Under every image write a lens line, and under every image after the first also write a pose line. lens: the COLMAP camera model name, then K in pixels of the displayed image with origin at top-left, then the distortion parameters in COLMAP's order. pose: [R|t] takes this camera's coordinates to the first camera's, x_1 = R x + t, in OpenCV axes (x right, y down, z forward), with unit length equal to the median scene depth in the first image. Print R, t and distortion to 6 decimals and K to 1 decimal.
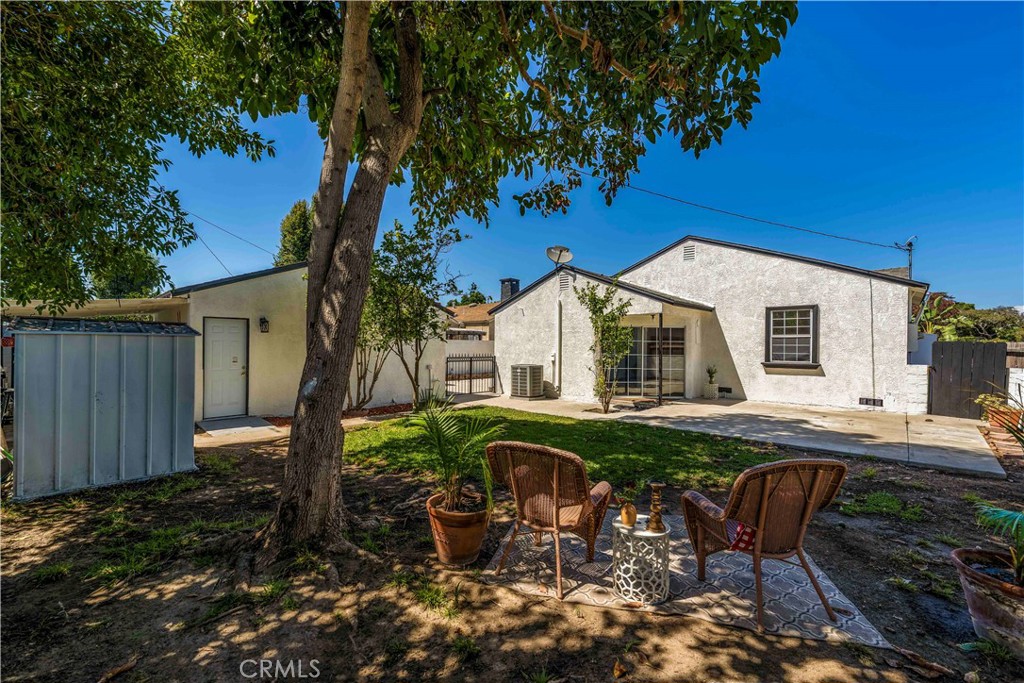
lens RADIAL K [[417.5, 0, 512.0], [0, 417.5, 341.5], [0, 0, 1]] dist [0.000694, -0.000268]
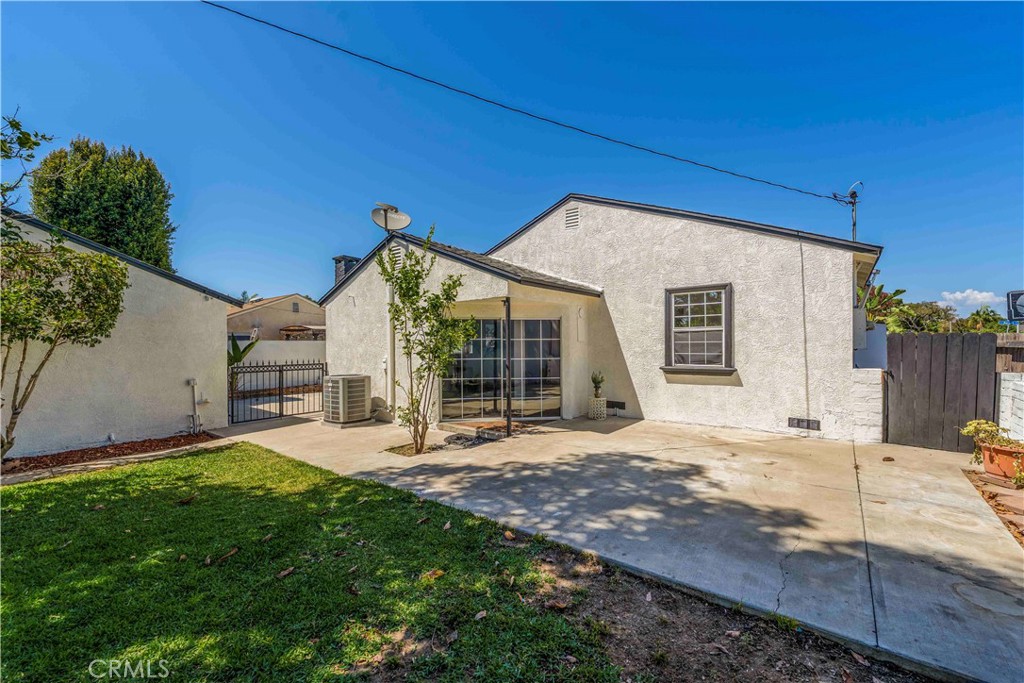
lens RADIAL K [[417.5, 0, 512.0], [0, 417.5, 341.5], [0, 0, 1]] dist [0.000694, -0.000268]
pose [[0.996146, -0.015302, 0.086370, 0.294174], [0.015109, 0.999882, 0.002888, 0.001279], [-0.086404, -0.001572, 0.996259, 0.325074]]
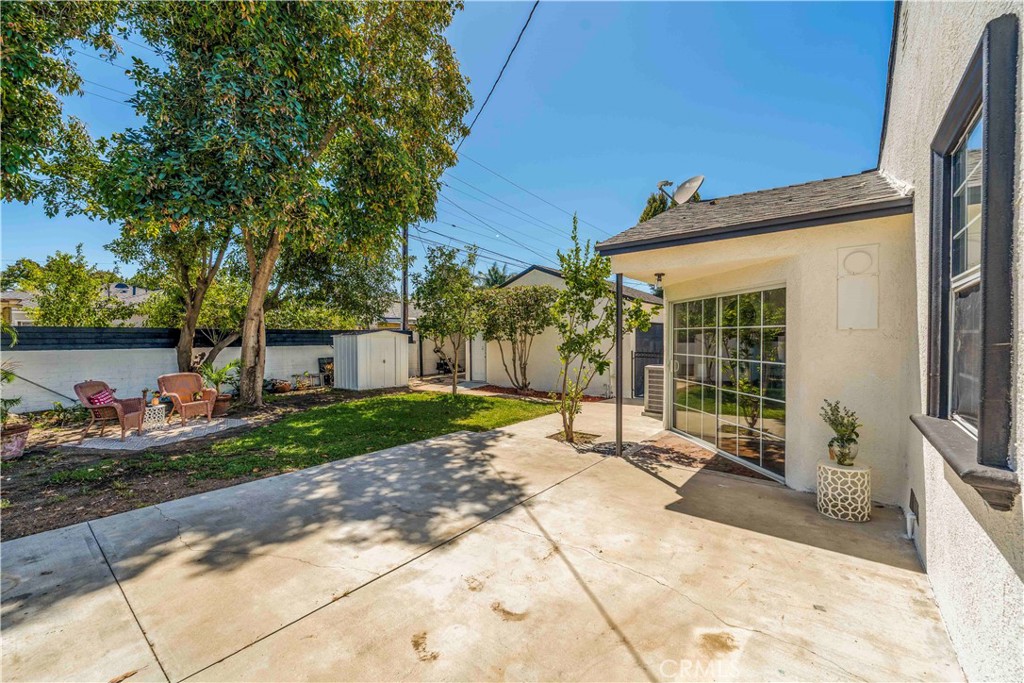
lens RADIAL K [[413.8, 0, 511.9], [0, 413.8, 345.8], [0, 0, 1]] dist [-0.002593, -0.000419]
pose [[0.072536, 0.014717, -0.997257, 0.817572], [0.021294, 0.999640, 0.016301, 0.007892], [0.997138, -0.022418, 0.072197, 0.805234]]
